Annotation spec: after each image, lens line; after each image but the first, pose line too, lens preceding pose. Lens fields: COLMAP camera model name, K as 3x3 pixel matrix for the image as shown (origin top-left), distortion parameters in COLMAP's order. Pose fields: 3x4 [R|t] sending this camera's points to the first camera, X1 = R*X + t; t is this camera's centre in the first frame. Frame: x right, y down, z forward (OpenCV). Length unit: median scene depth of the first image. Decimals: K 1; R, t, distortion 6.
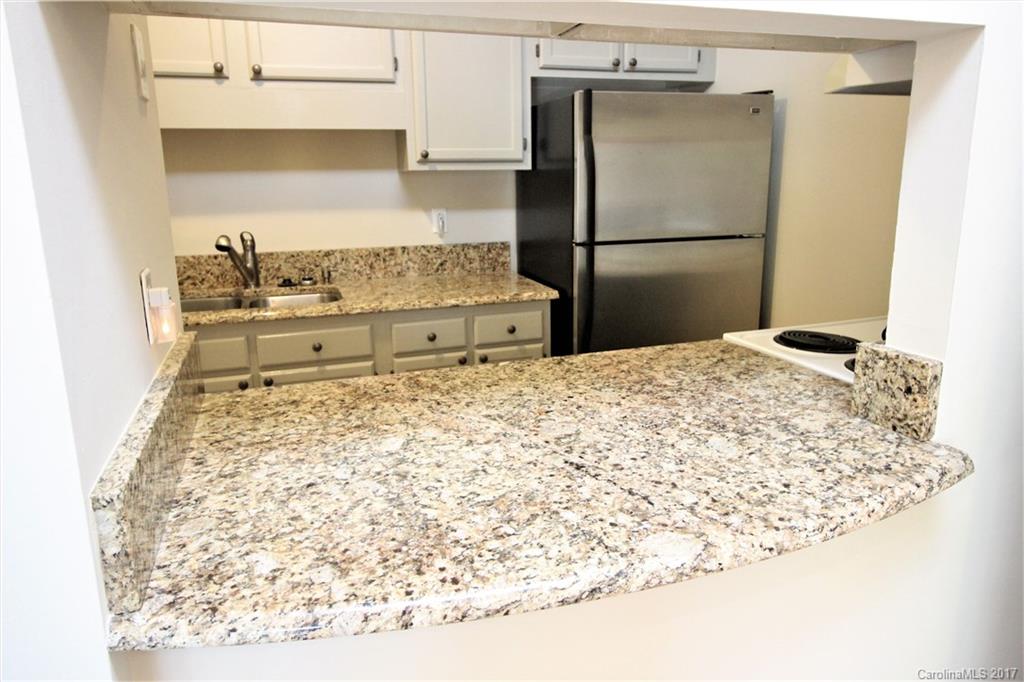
lens RADIAL K [[680.0, 0, 509.6], [0, 680.0, 323.5], [0, 0, 1]] dist [0.003539, -0.002646]
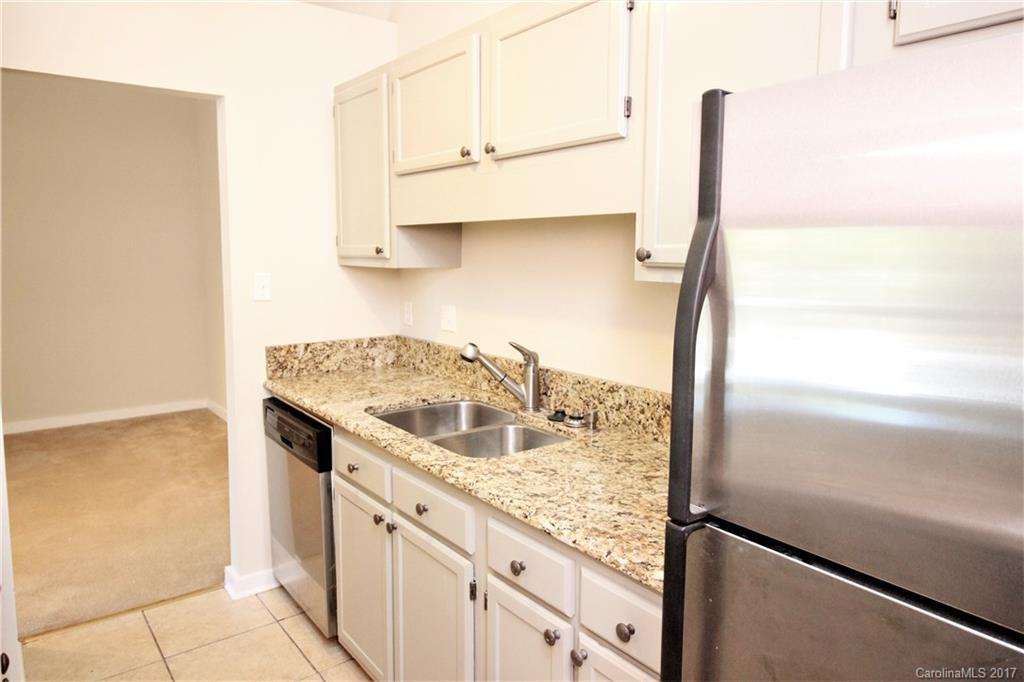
lens RADIAL K [[680.0, 0, 509.6], [0, 680.0, 323.5], [0, 0, 1]] dist [0.003539, -0.002646]
pose [[0.323568, 0.119738, -0.938598, 0.351166], [-0.215081, 0.975301, 0.050274, -0.184266], [0.921436, 0.185608, 0.341330, 0.667845]]
